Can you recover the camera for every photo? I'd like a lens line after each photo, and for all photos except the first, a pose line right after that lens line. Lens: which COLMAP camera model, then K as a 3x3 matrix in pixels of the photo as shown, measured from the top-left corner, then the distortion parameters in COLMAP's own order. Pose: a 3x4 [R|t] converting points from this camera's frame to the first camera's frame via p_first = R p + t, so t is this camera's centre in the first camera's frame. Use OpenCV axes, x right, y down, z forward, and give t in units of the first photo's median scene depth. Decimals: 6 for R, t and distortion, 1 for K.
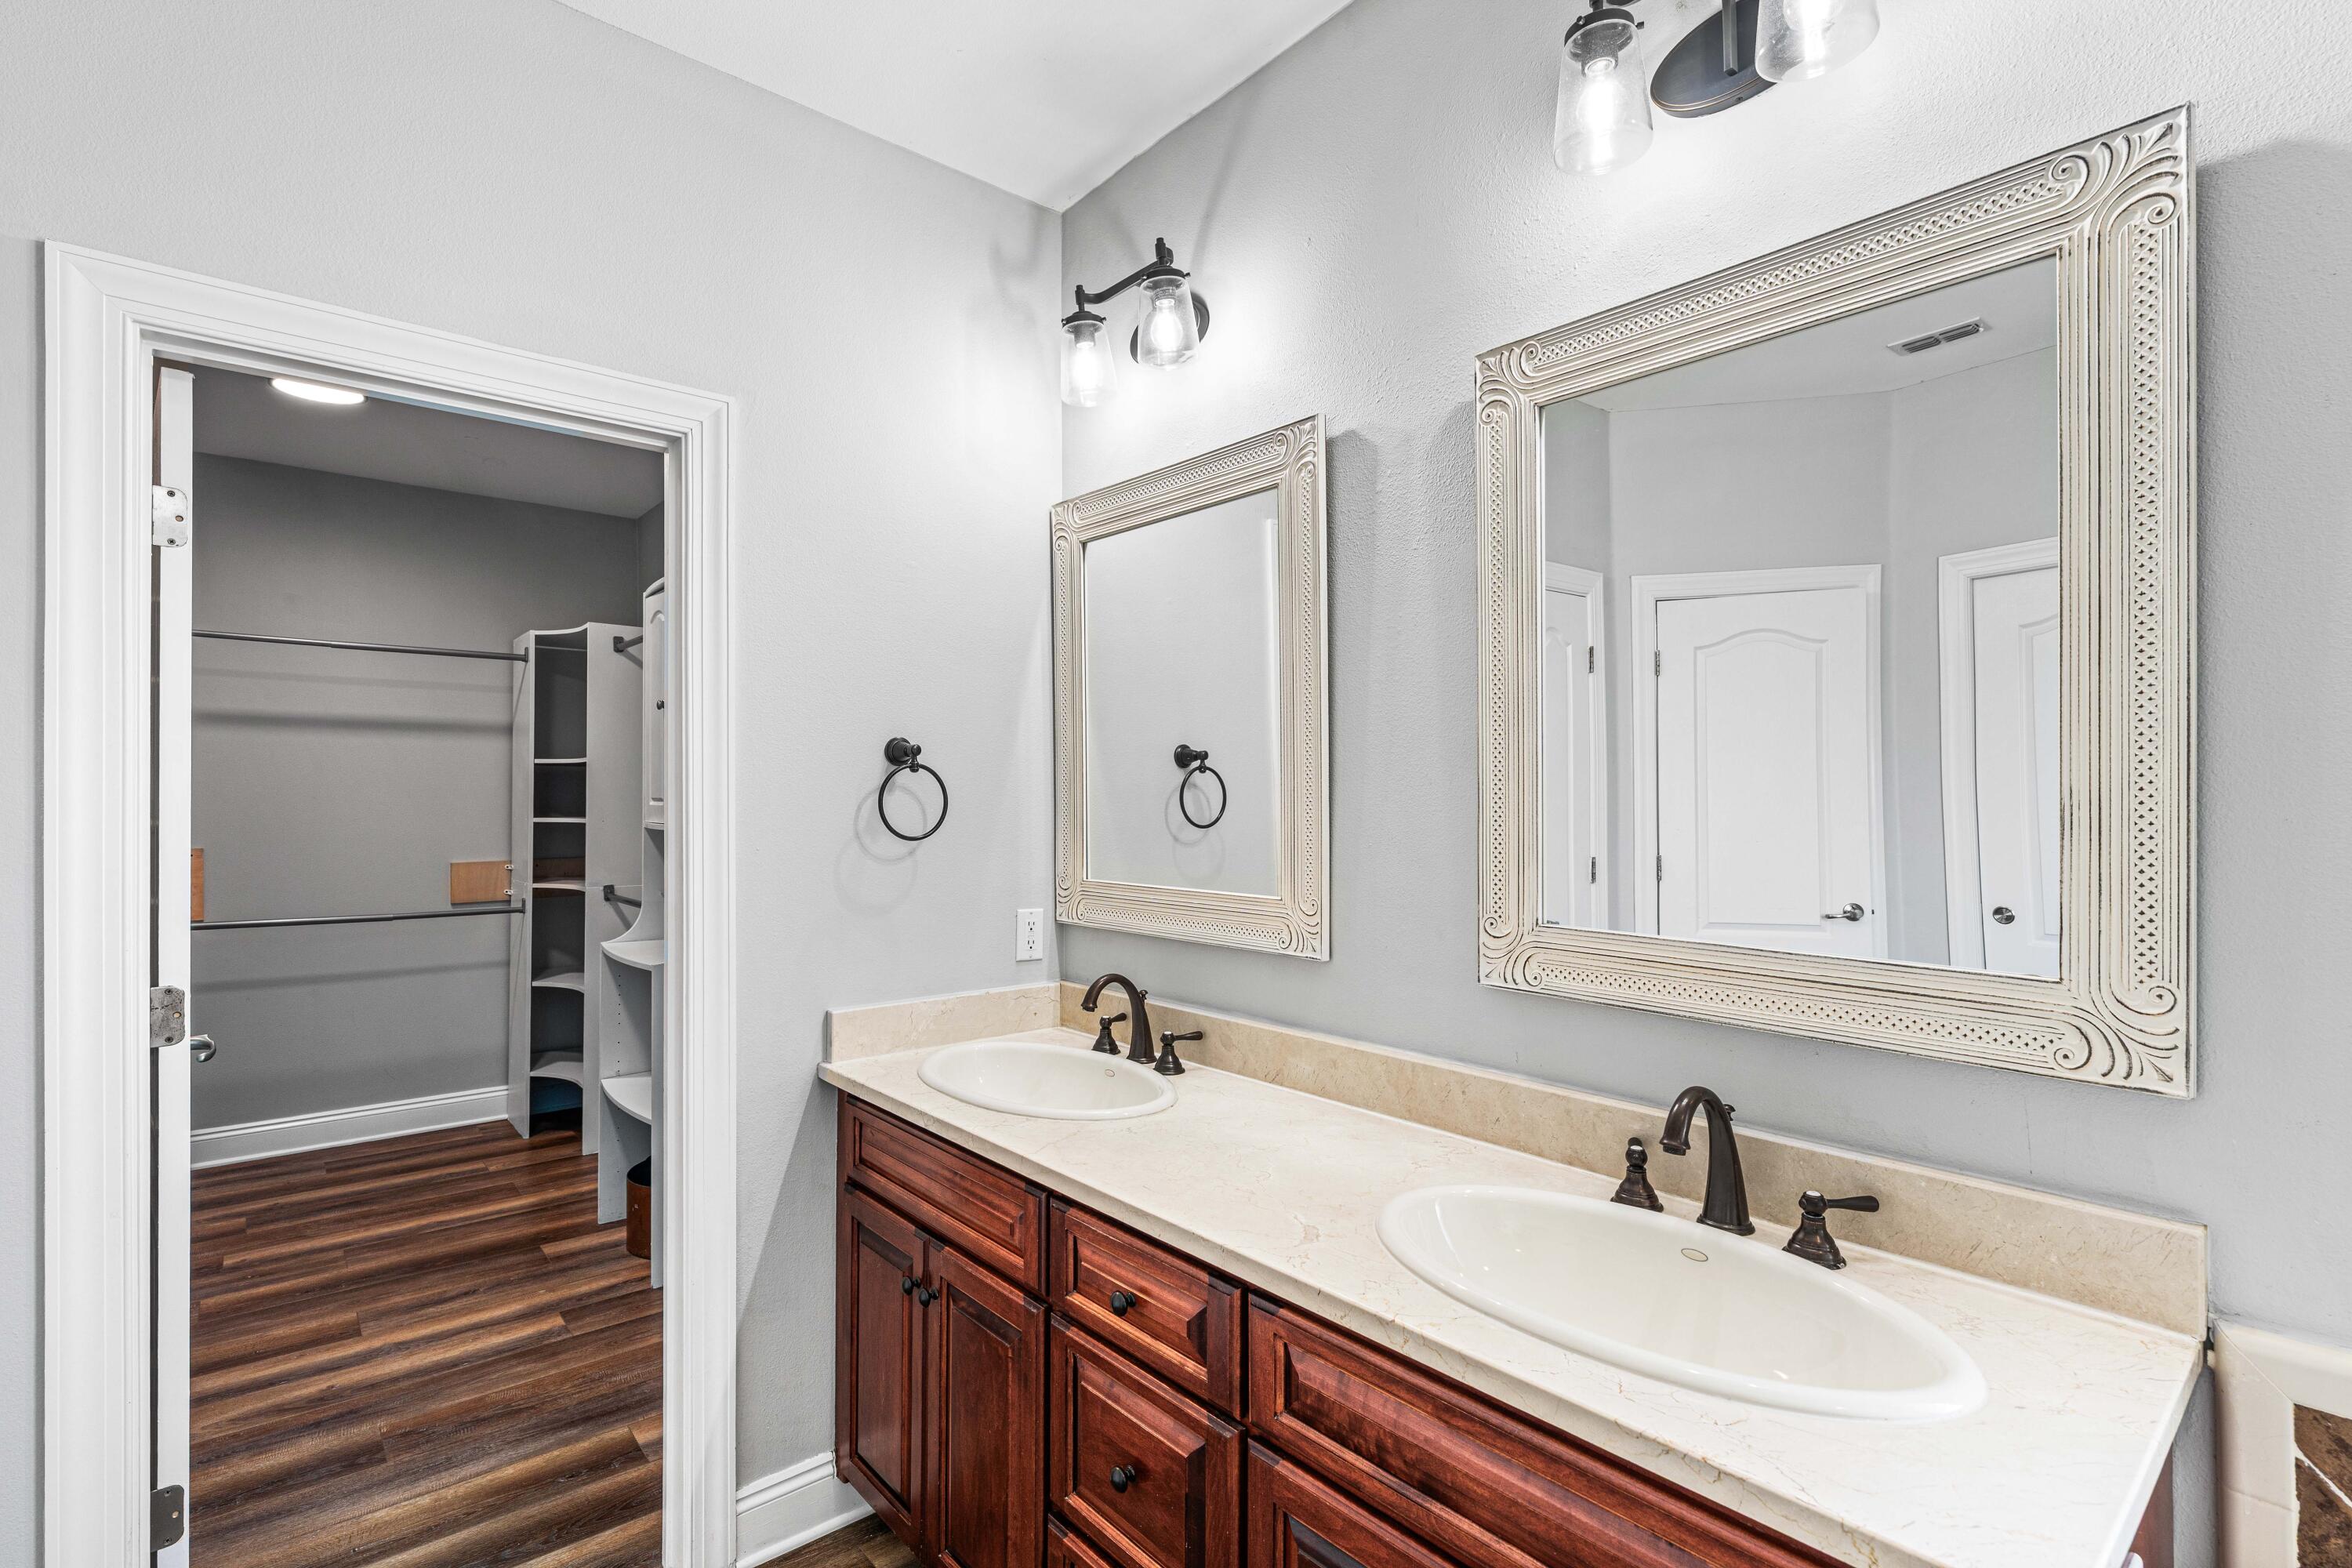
lens RADIAL K [[1080.7, 0, 1177.3], [0, 1080.7, 798.2], [0, 0, 1]] dist [0.001460, -0.000174]
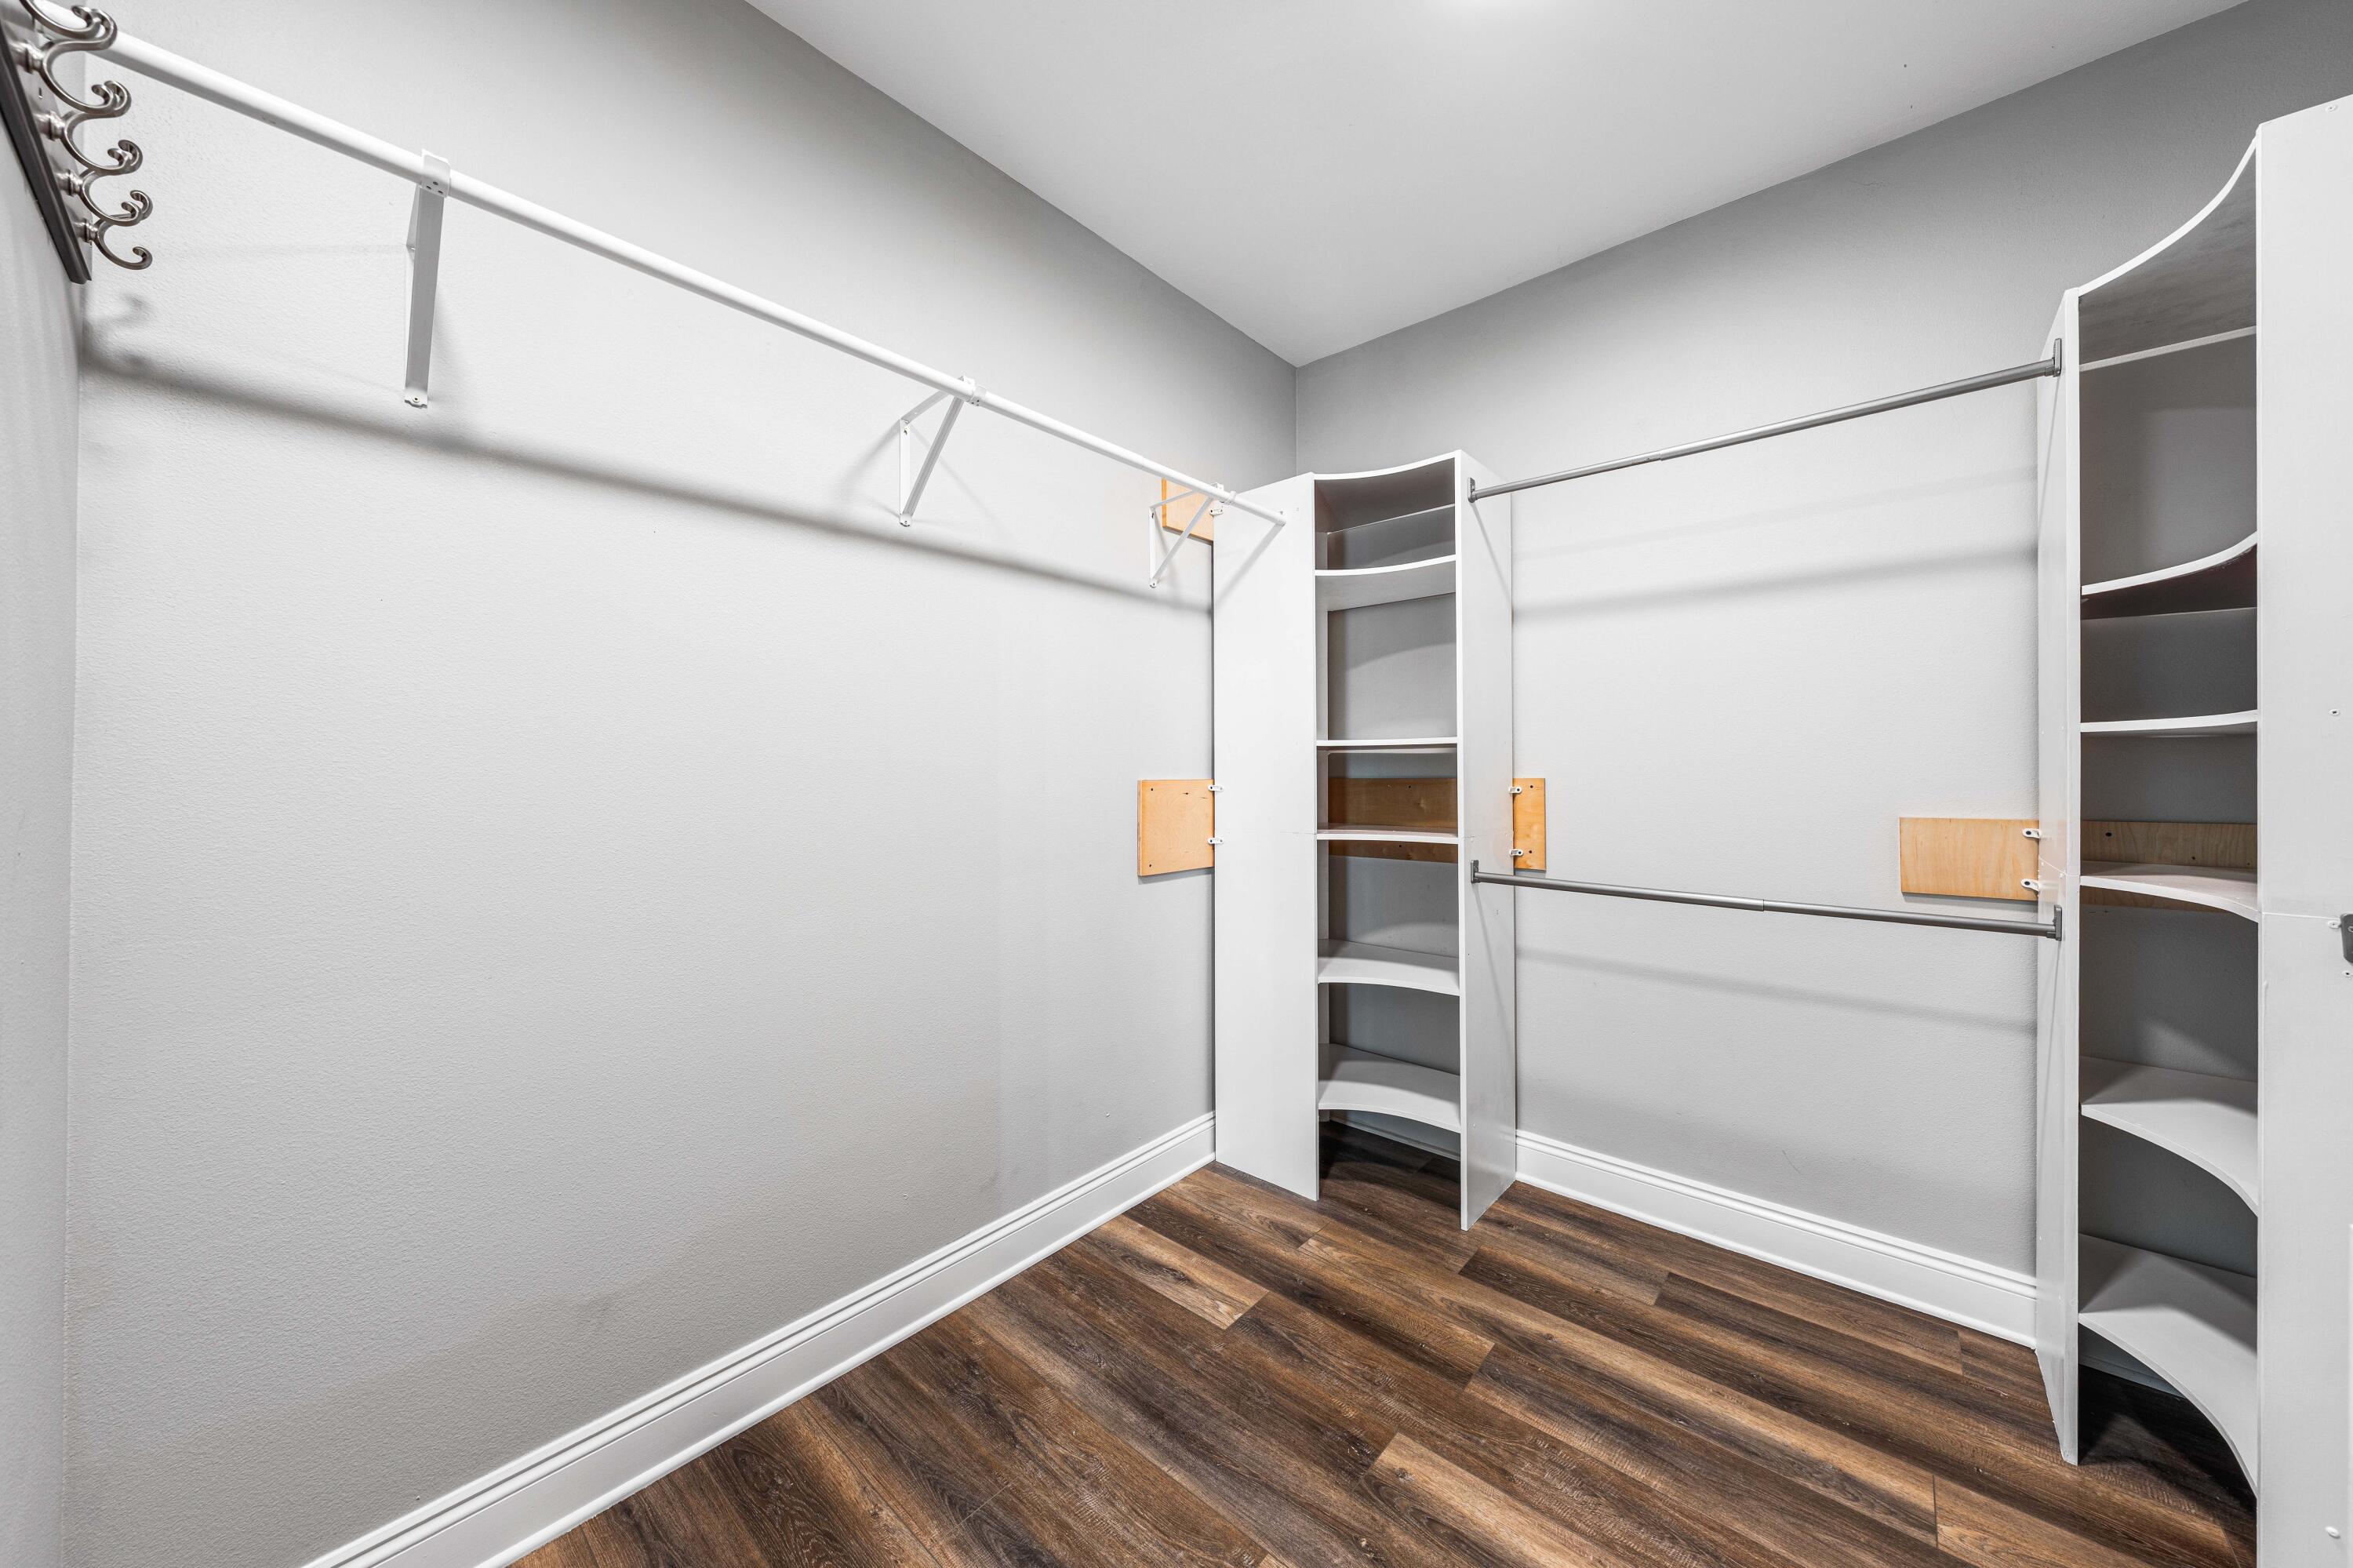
lens RADIAL K [[817.1, 0, 1166.9], [0, 817.1, 768.6], [0, 0, 1]] dist [-0.001975, -0.000048]
pose [[0.138017, -0.005913, -0.990412, -0.326191], [0.000499, 0.999982, -0.005901, 0.038182], [0.990430, 0.000320, 0.138017, 0.596652]]
